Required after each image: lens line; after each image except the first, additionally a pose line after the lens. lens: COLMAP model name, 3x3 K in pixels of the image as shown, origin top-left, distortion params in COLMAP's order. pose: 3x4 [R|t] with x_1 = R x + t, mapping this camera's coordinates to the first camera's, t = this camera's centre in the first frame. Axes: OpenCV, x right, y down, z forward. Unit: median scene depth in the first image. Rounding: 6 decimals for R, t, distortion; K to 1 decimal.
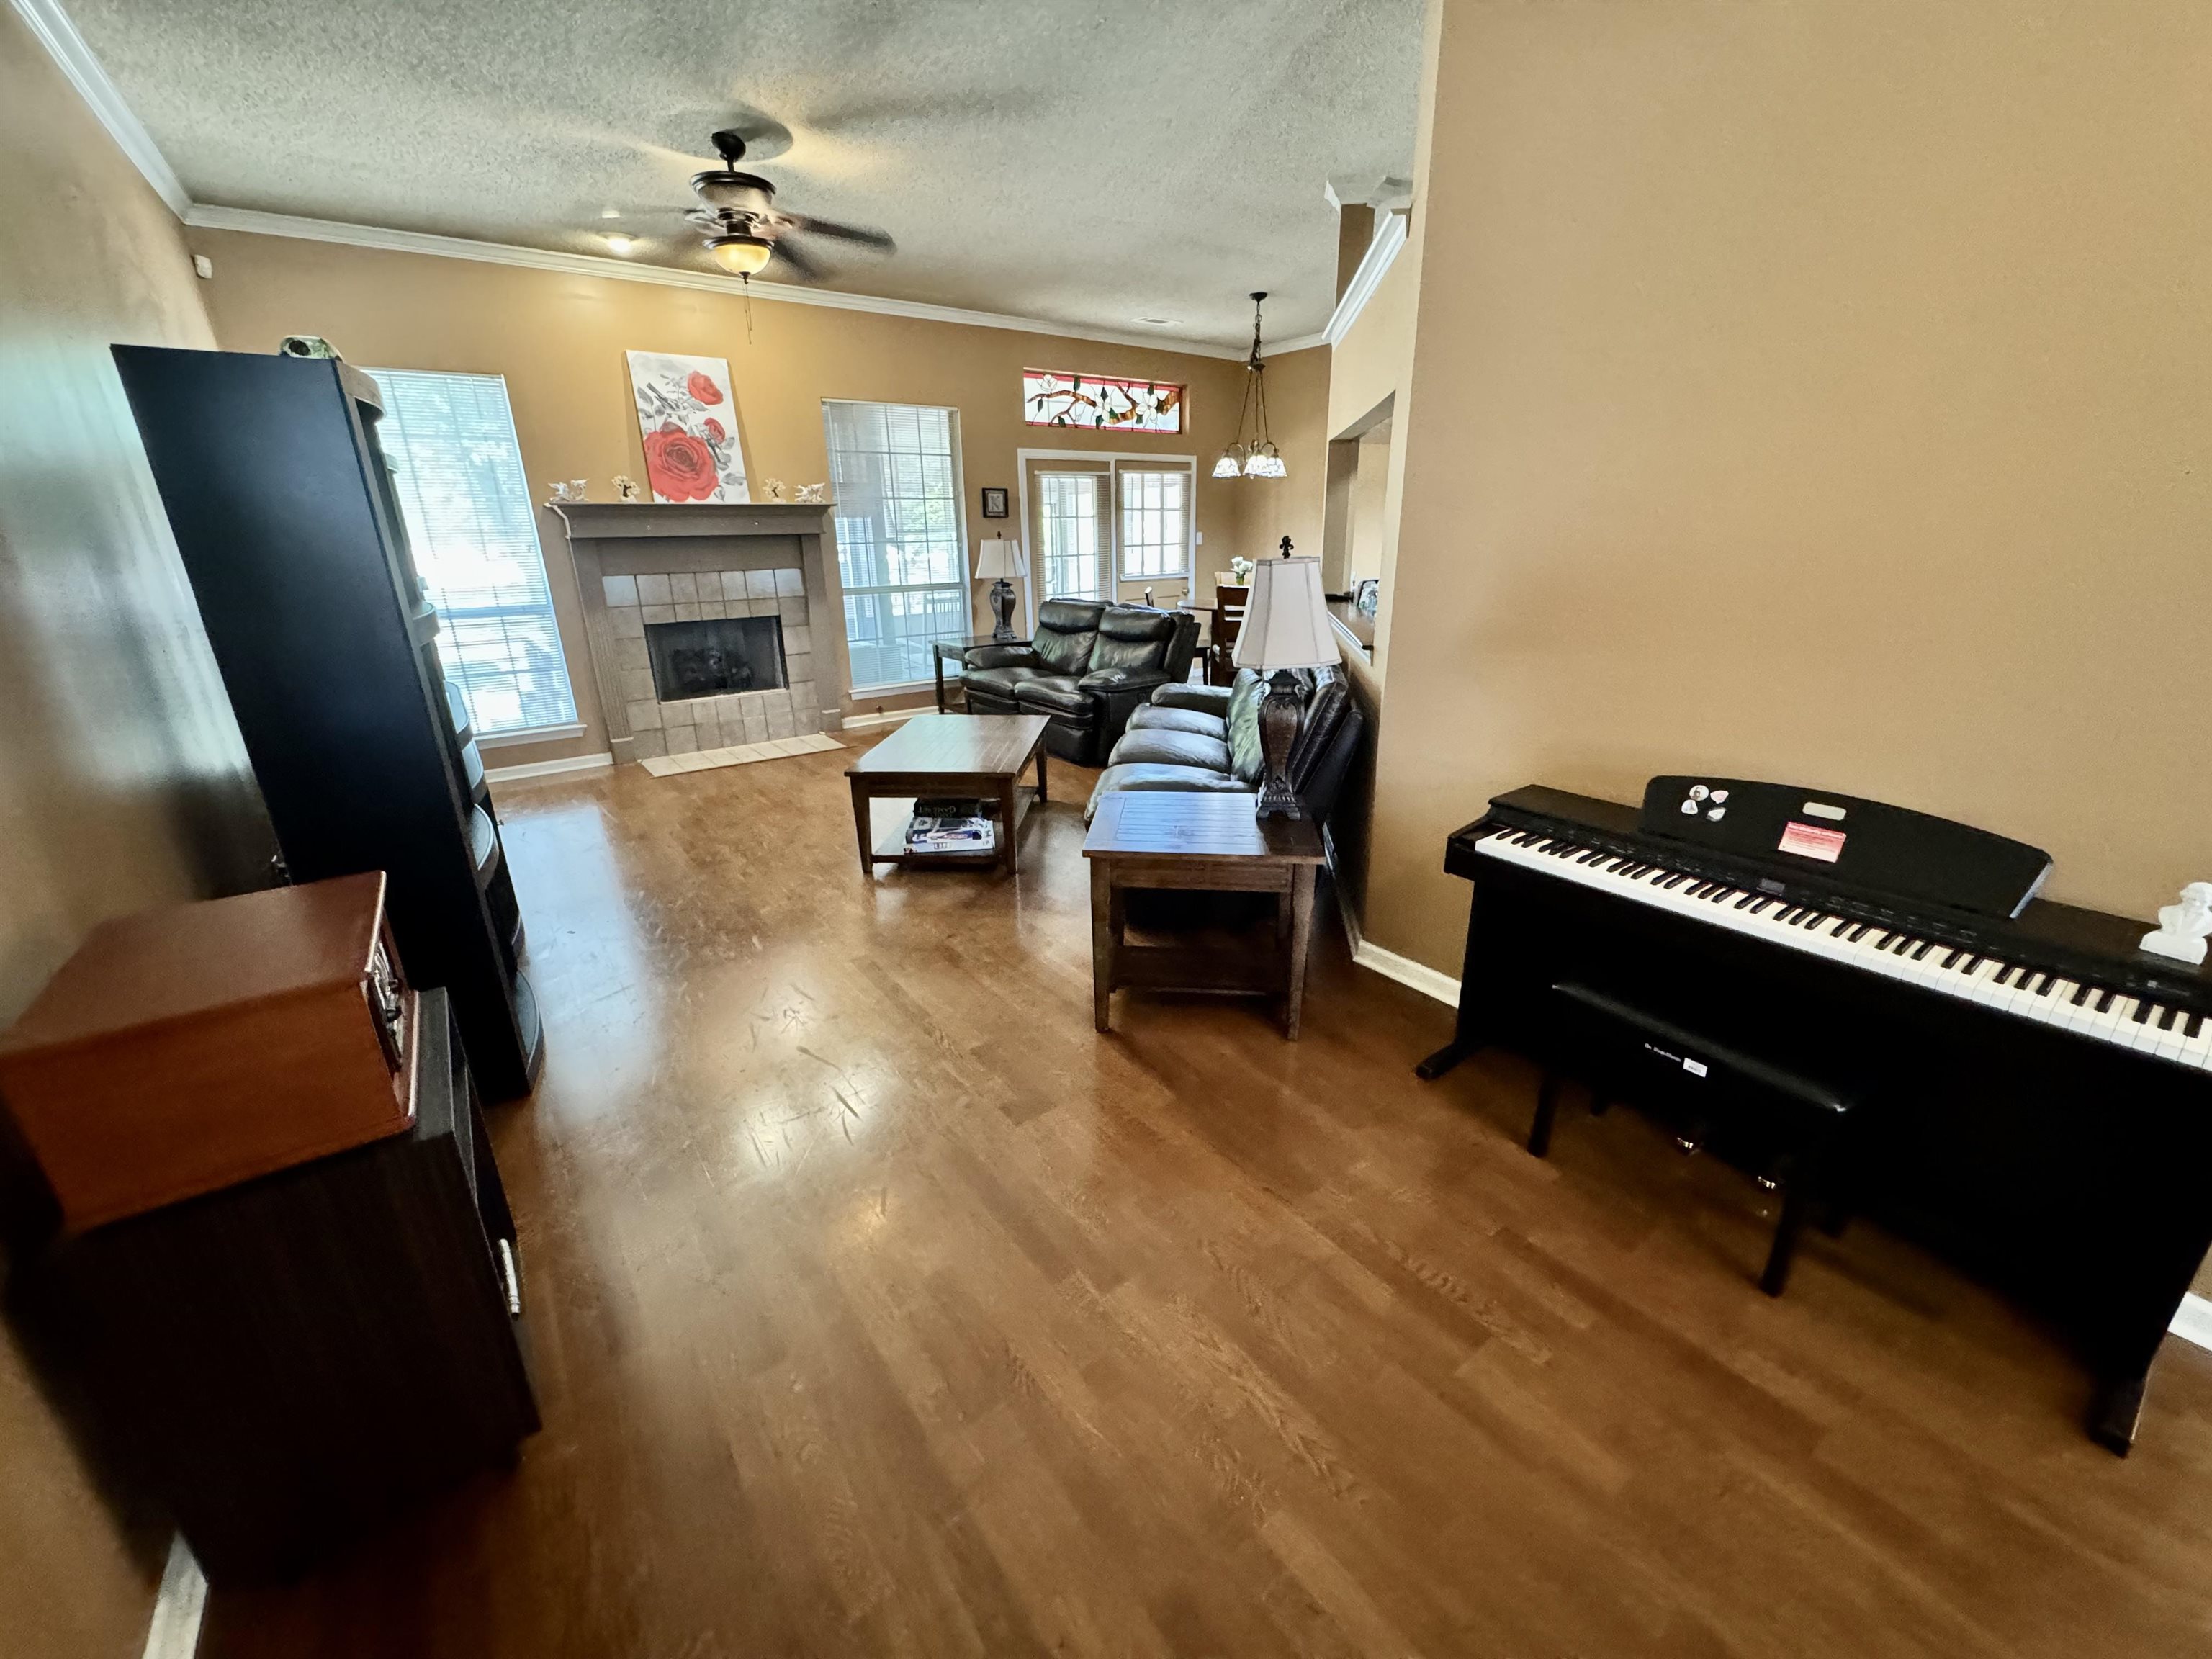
lens RADIAL K [[881.8, 0, 1106.0], [0, 881.8, 829.5], [0, 0, 1]] dist [-0.002996, -0.000115]
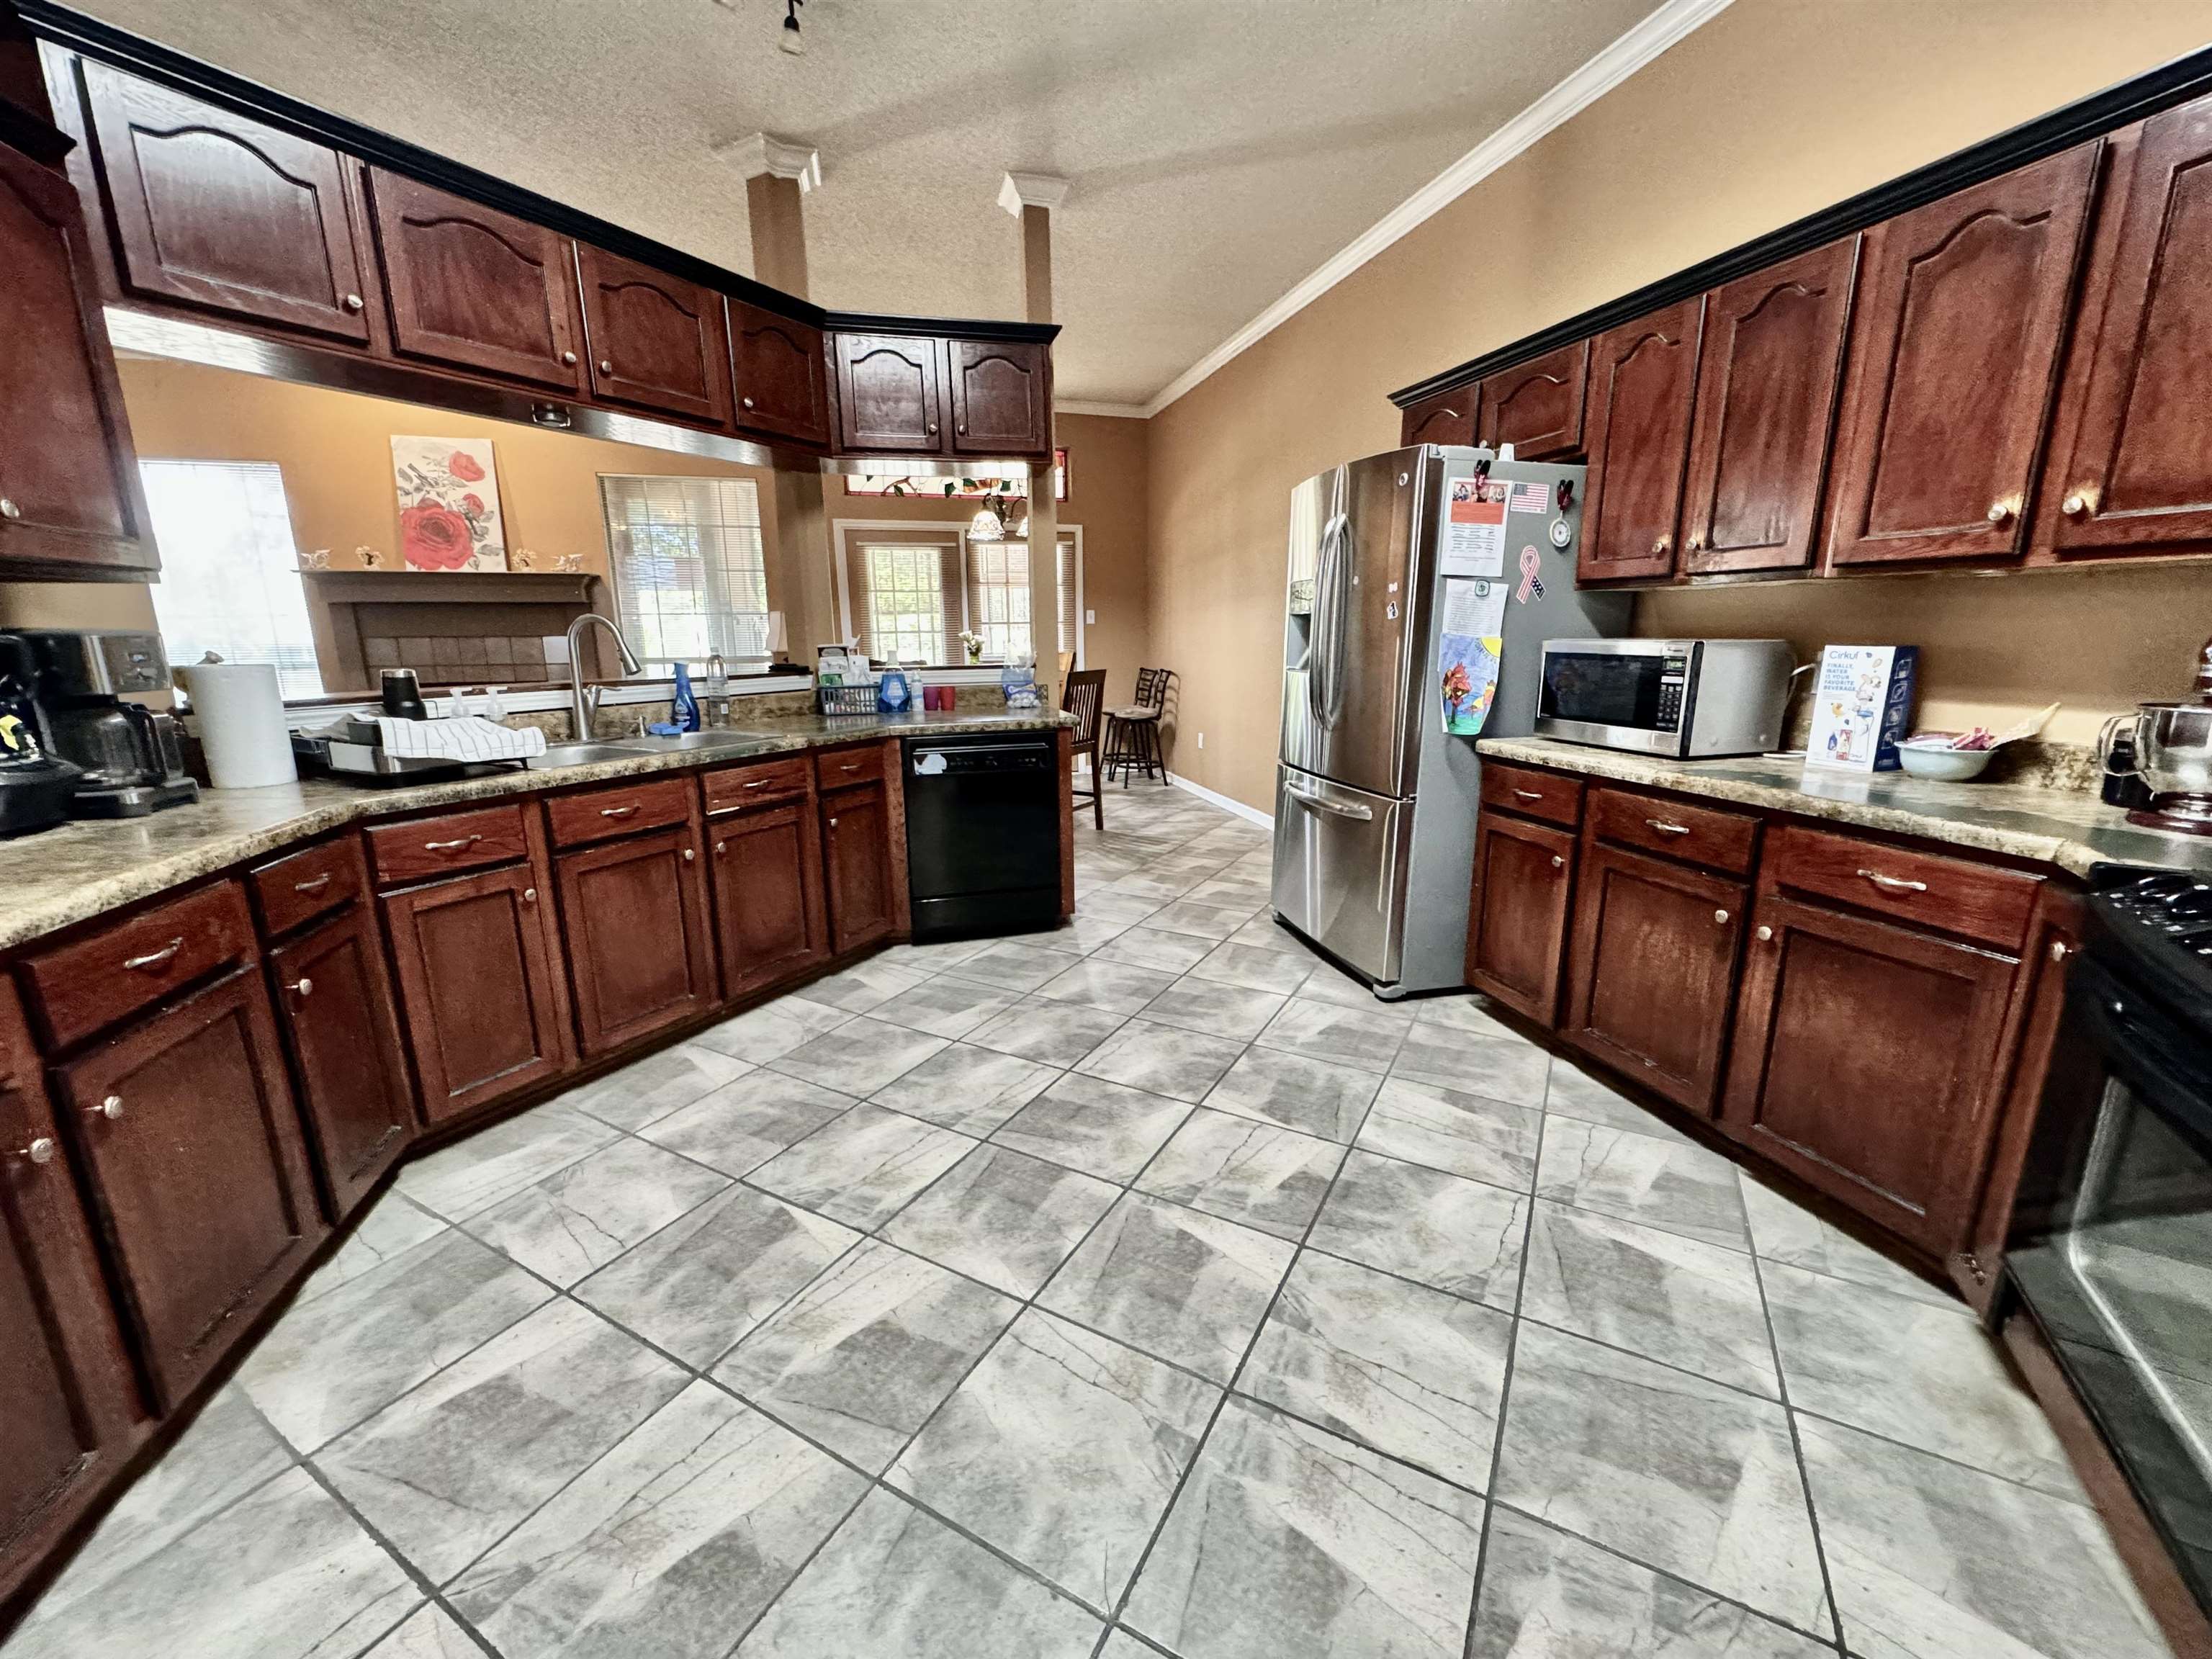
lens RADIAL K [[881.8, 0, 1106.0], [0, 881.8, 829.5], [0, 0, 1]] dist [-0.002996, -0.000115]
pose [[0.927657, 0.089921, -0.362444, 0.540469], [-0.128980, 0.987998, -0.084998, -0.062173], [0.350451, 0.125597, 0.928122, 0.270053]]
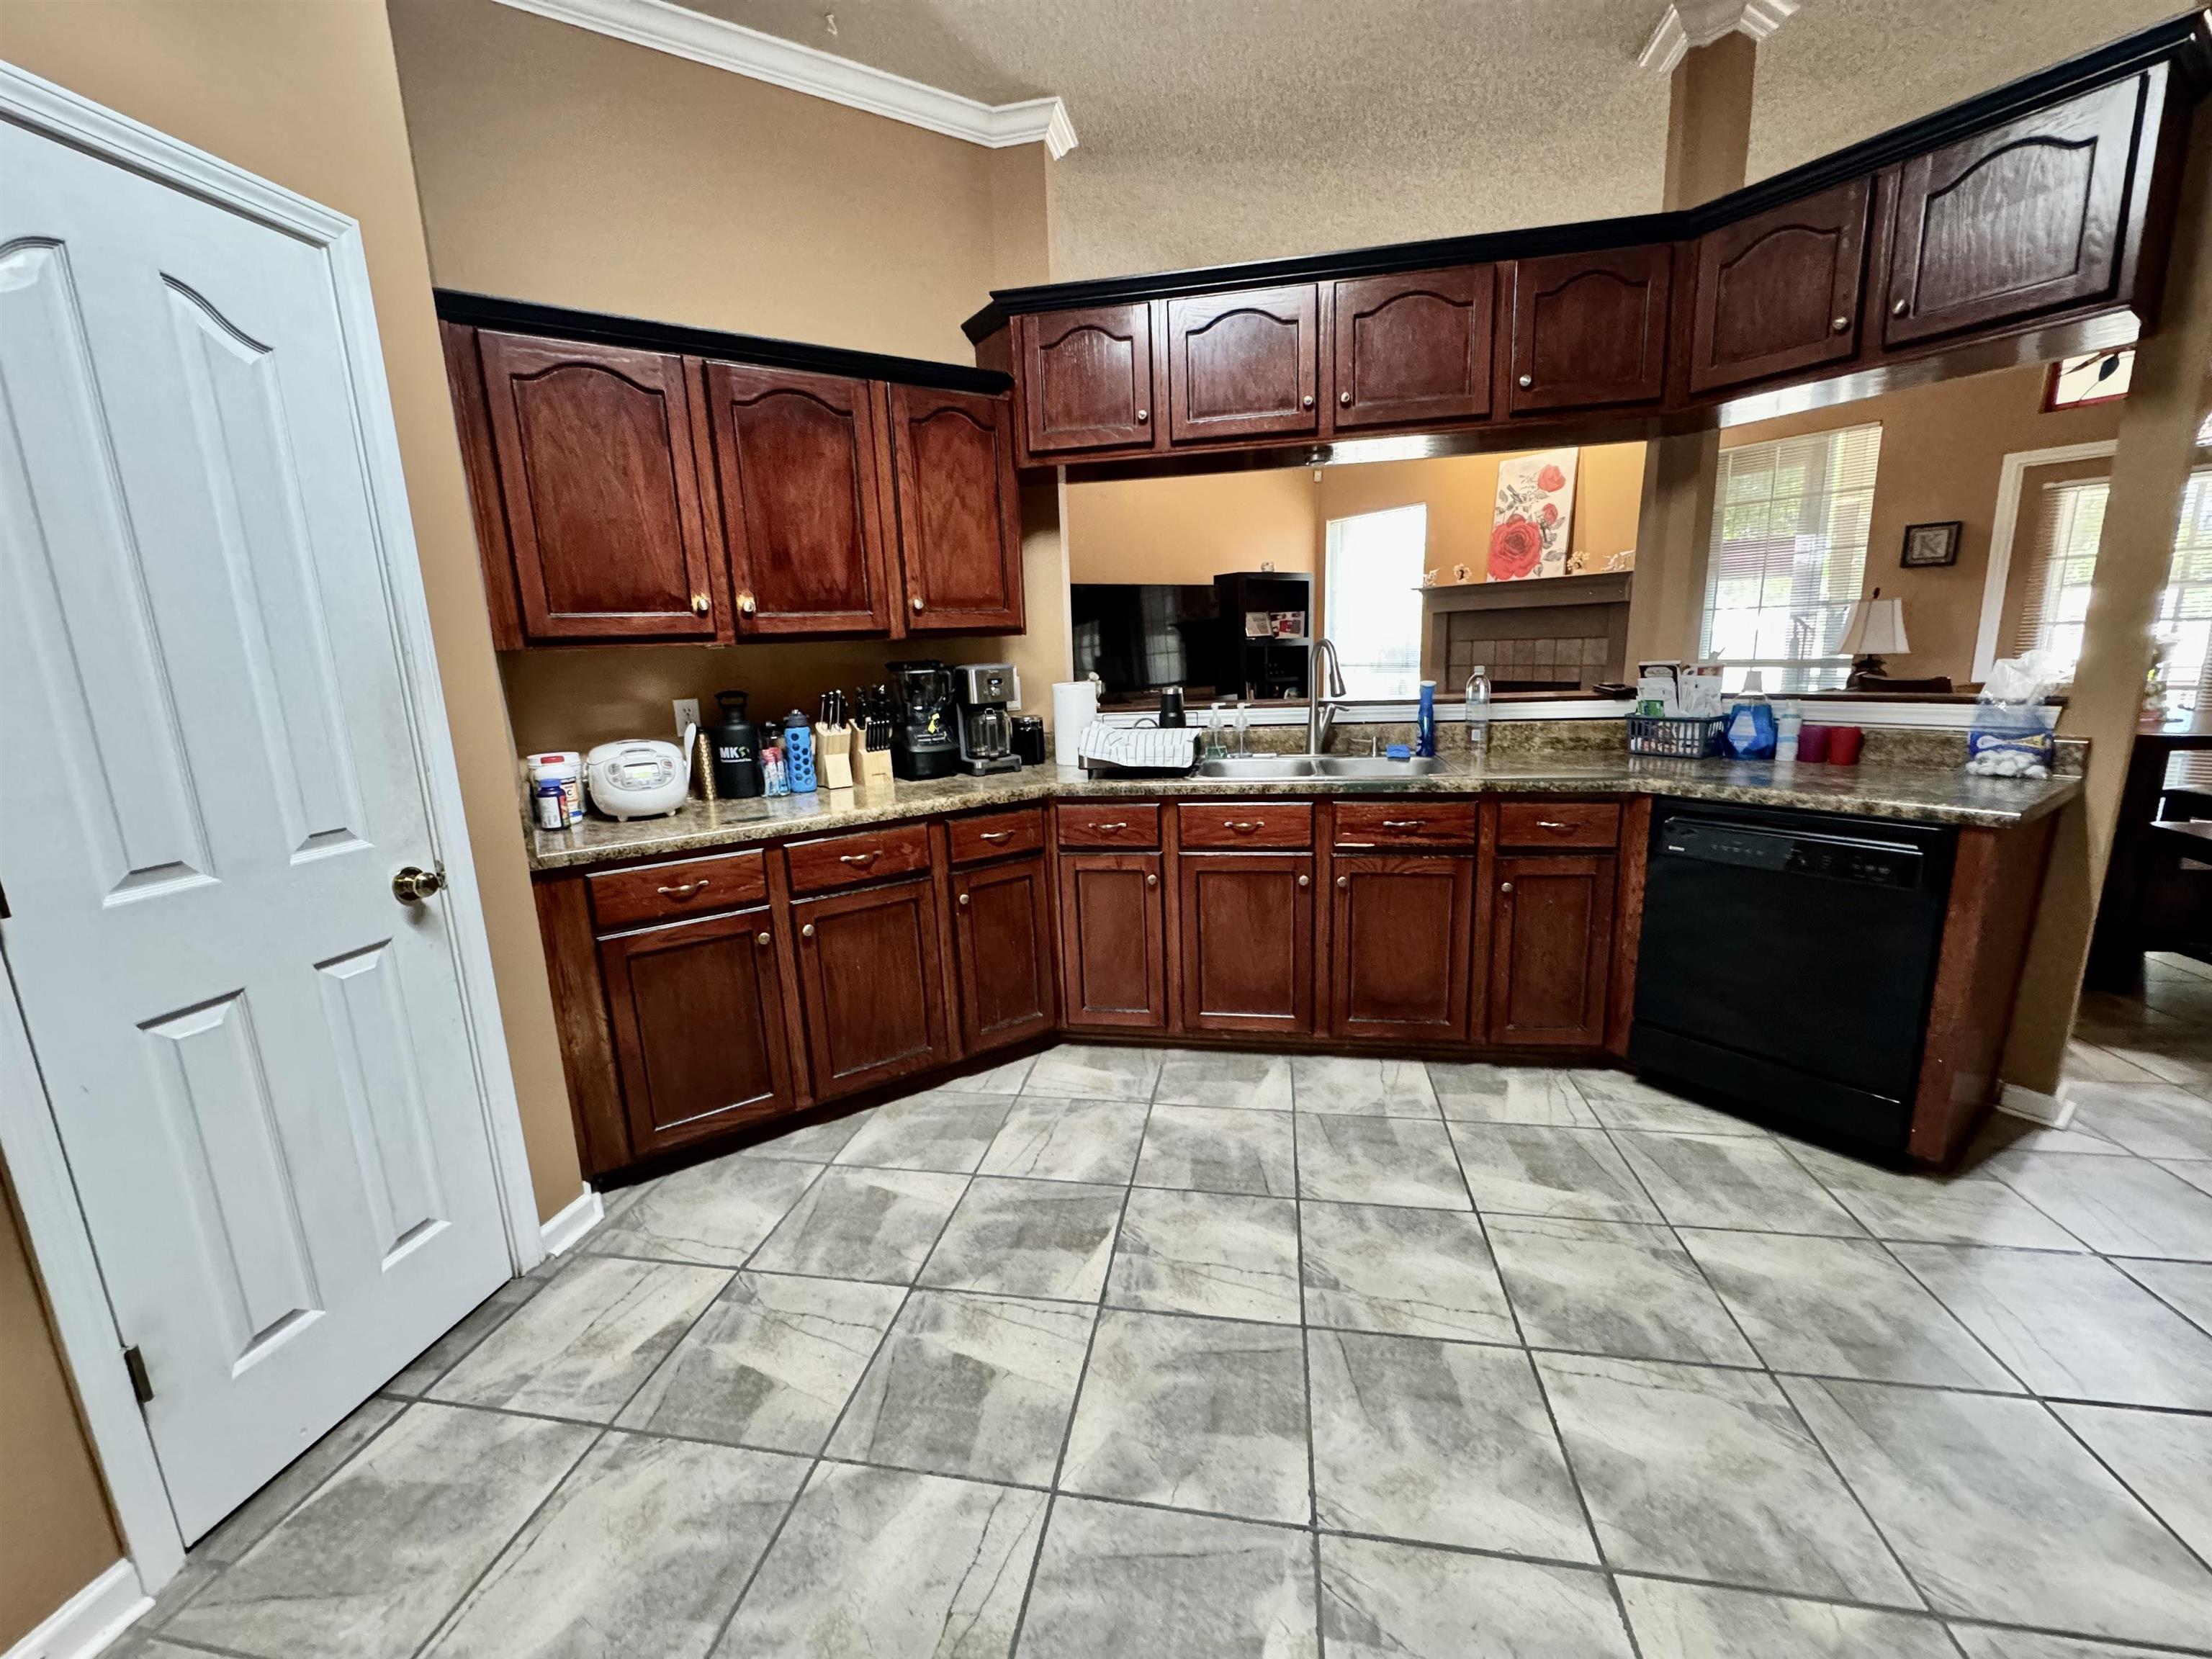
lens RADIAL K [[881.8, 0, 1106.0], [0, 881.8, 829.5], [0, 0, 1]] dist [-0.002996, -0.000115]
pose [[-0.058150, 0.220664, -0.973615, 0.604942], [-0.292566, 0.928678, 0.227953, -0.139218], [0.954476, 0.298102, 0.010556, 0.460002]]
